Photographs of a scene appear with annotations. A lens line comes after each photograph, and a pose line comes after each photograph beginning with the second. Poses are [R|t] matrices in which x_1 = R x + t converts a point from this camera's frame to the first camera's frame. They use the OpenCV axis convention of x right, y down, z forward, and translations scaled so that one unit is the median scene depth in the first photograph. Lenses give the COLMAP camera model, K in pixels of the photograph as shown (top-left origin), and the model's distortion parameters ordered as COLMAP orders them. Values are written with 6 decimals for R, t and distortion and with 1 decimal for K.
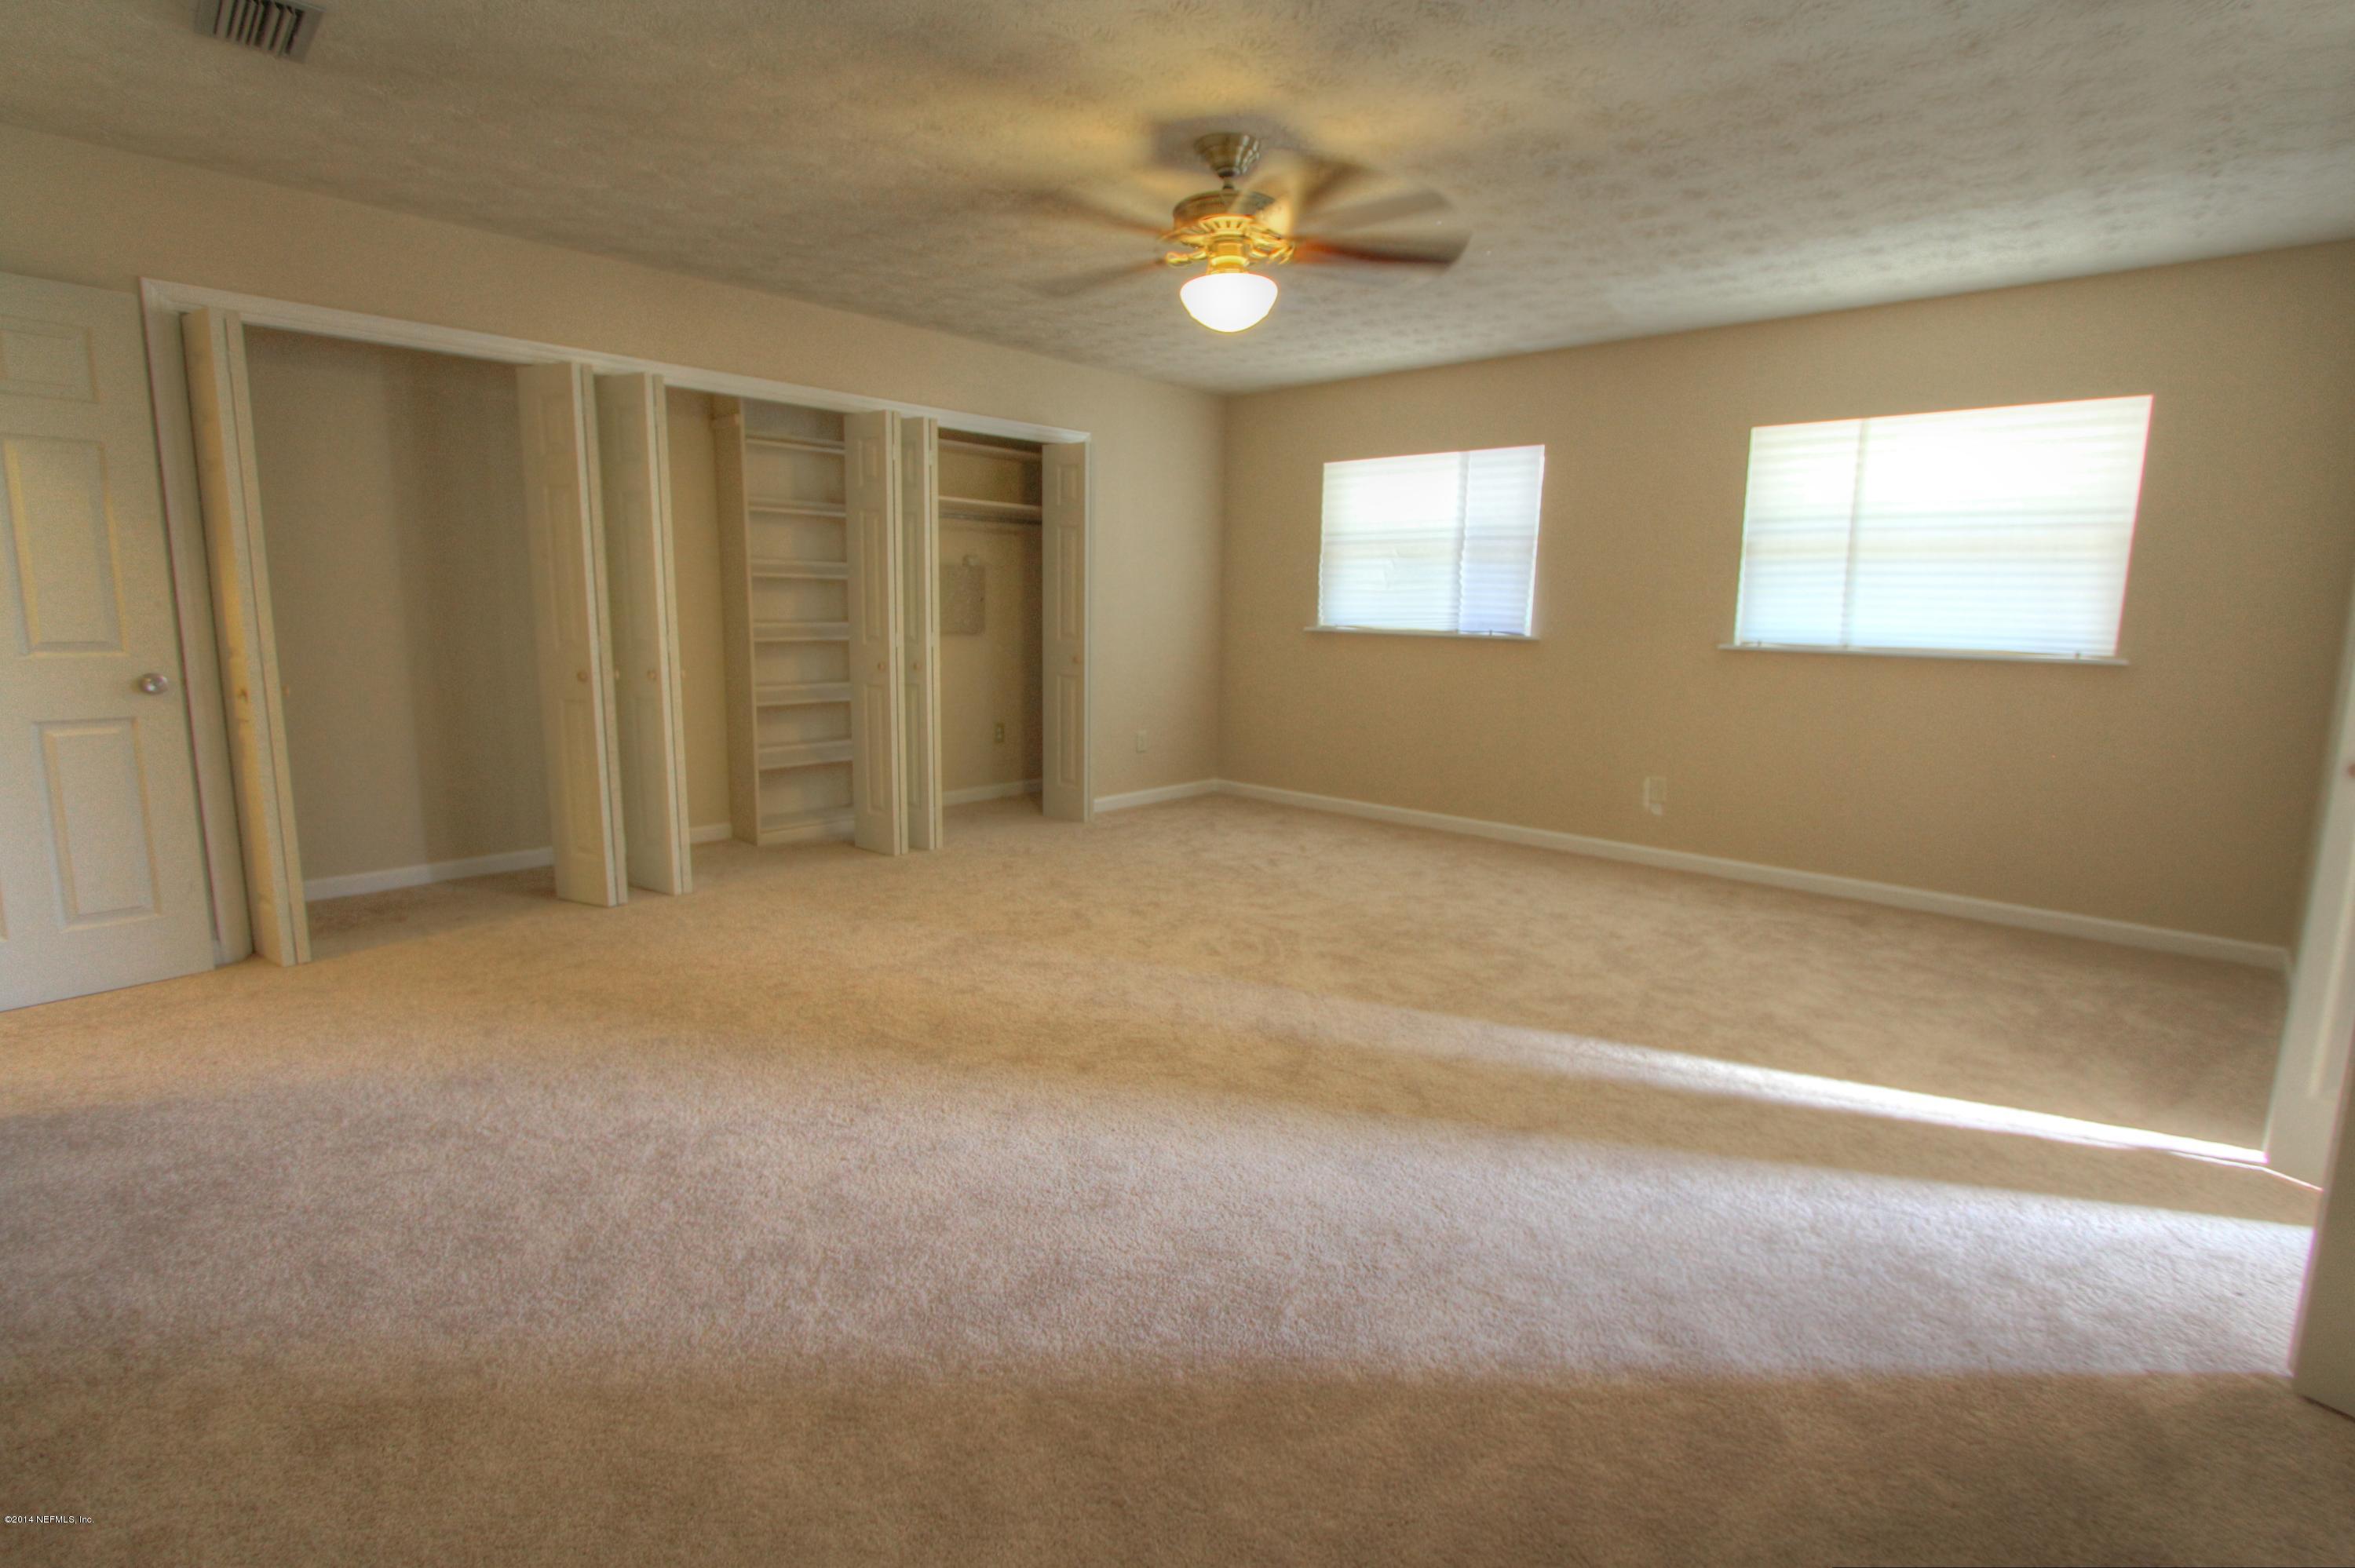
lens RADIAL K [[1078.0, 0, 1179.6], [0, 1078.0, 770.8], [0, 0, 1]] dist [-0.028767, 0.004221]
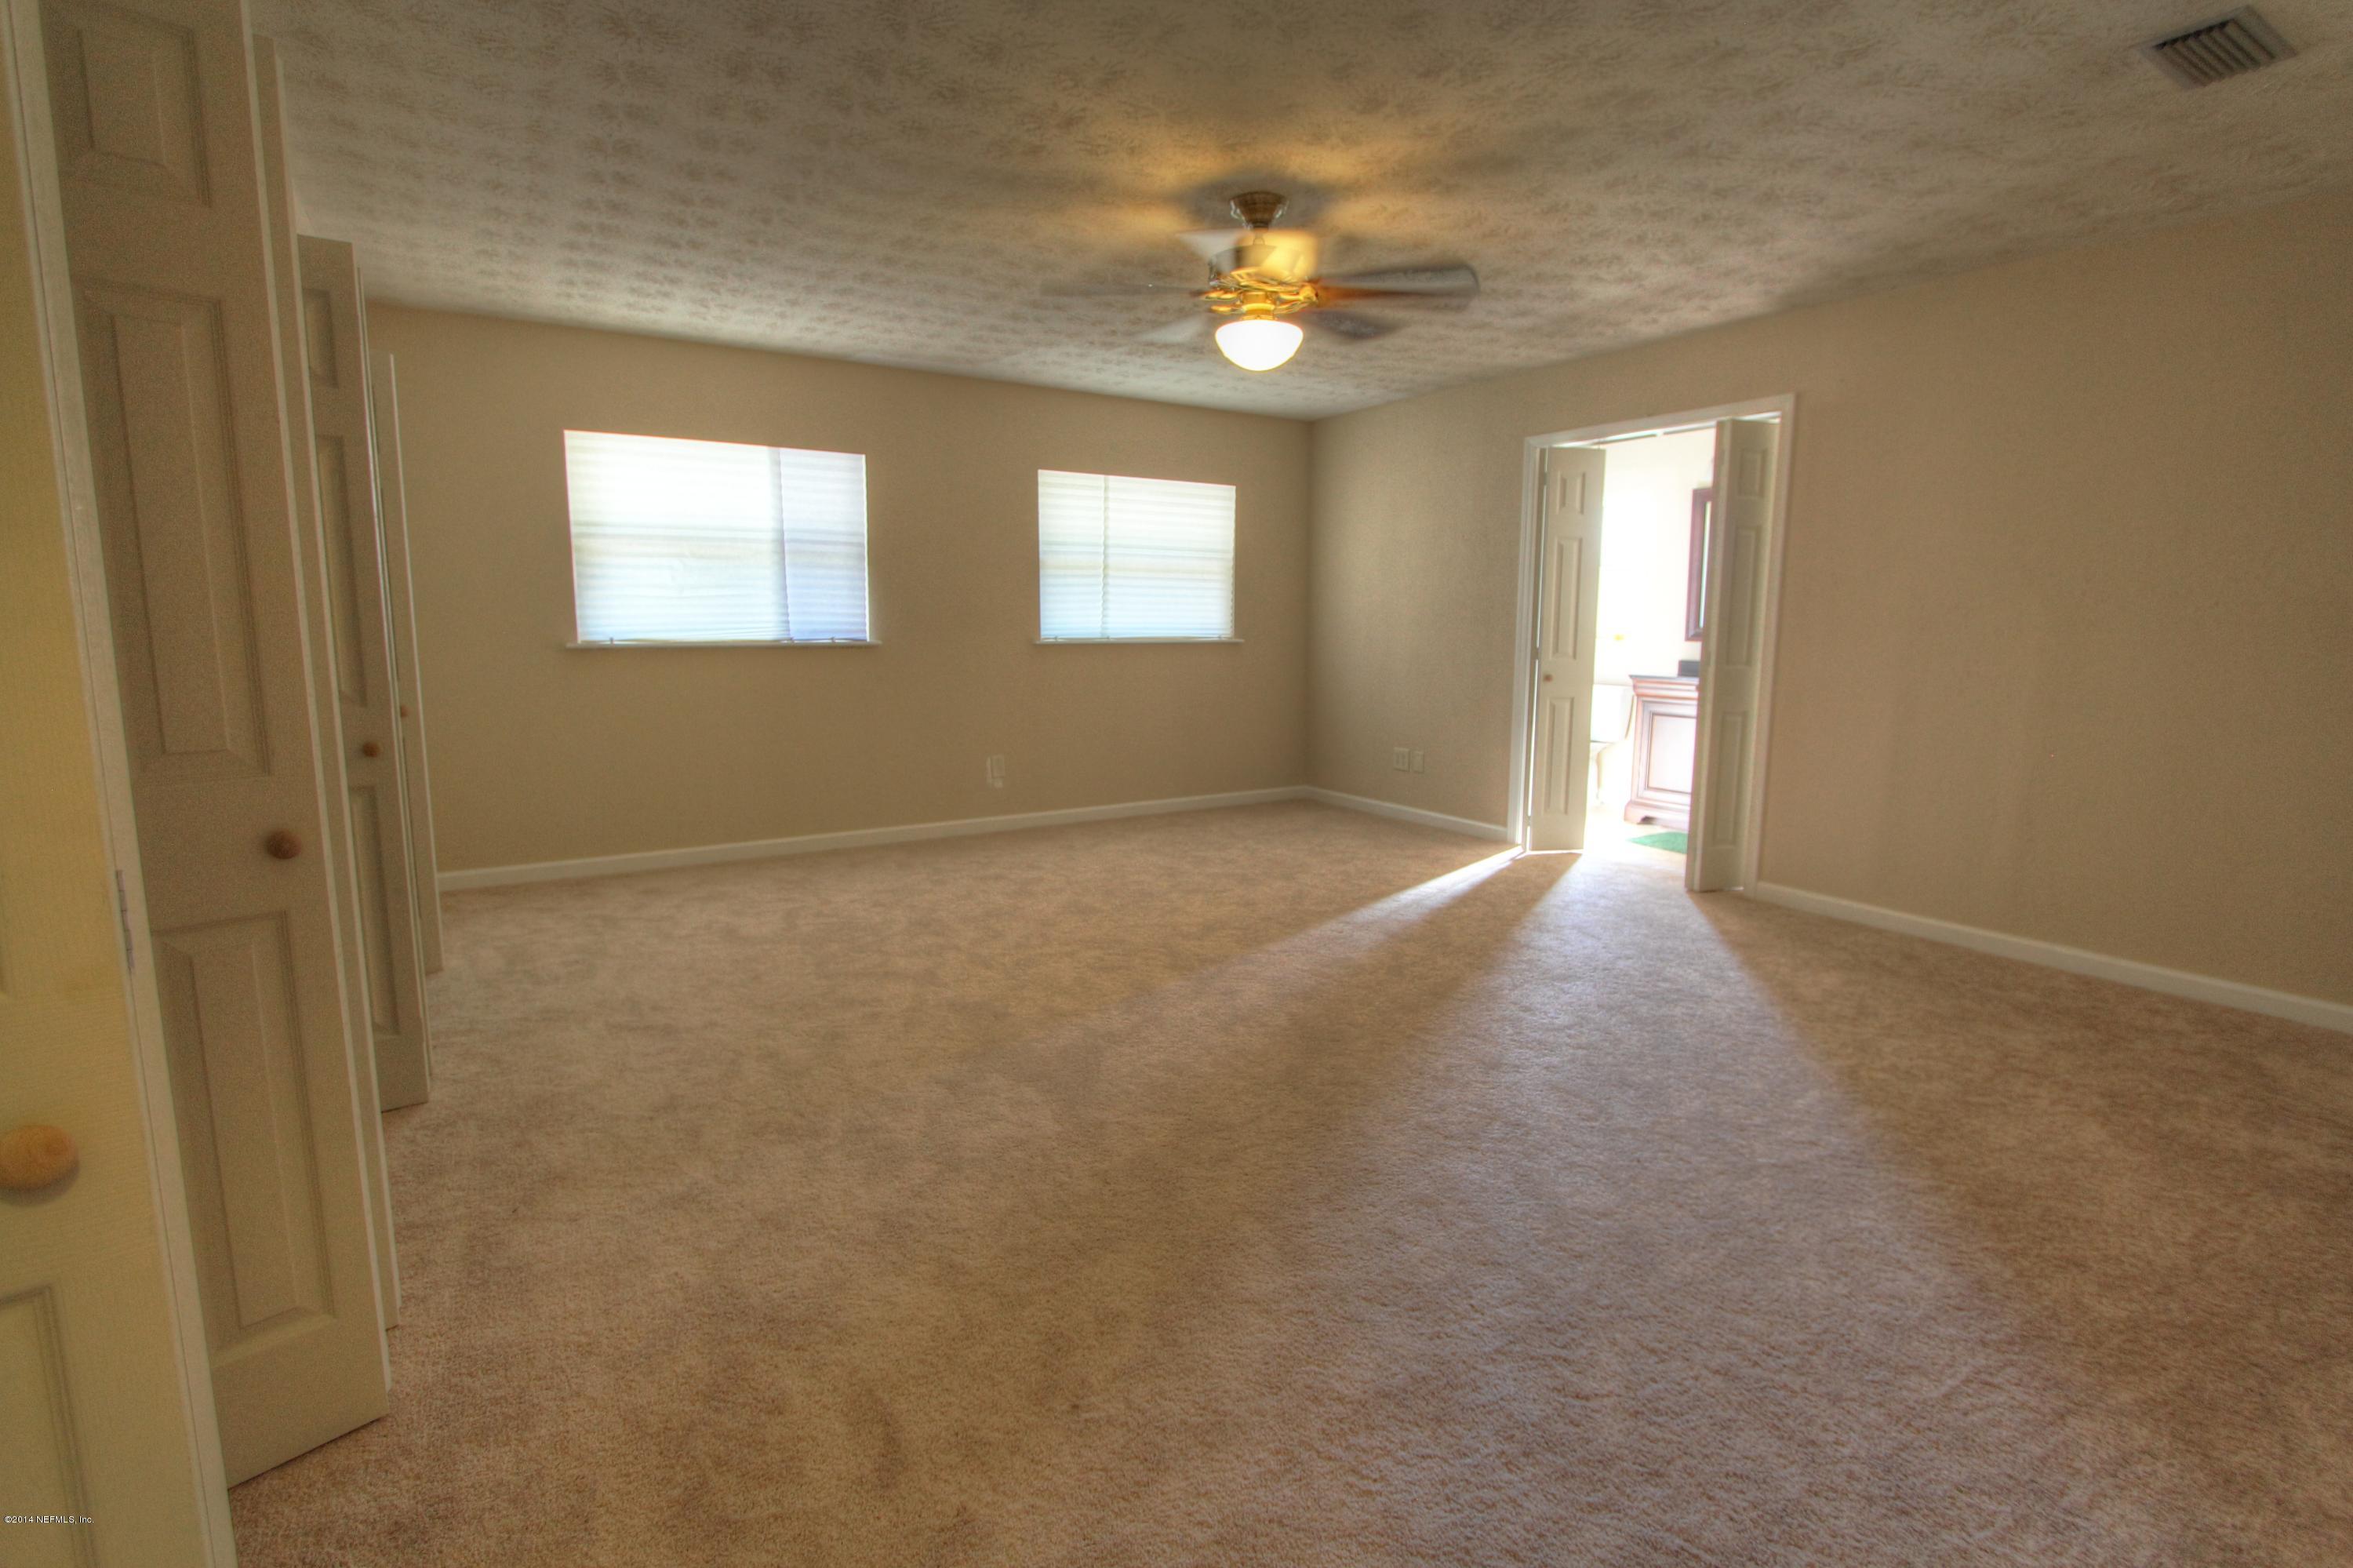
lens RADIAL K [[1086.3, 0, 1177.6], [0, 1086.3, 770.1], [0, 0, 1]] dist [-0.036152, 0.009847]
pose [[0.249216, -0.146602, 0.957287, -0.618705], [0.150026, 0.982387, 0.111389, -0.078275], [-0.956757, 0.115858, 0.266820, 0.474513]]
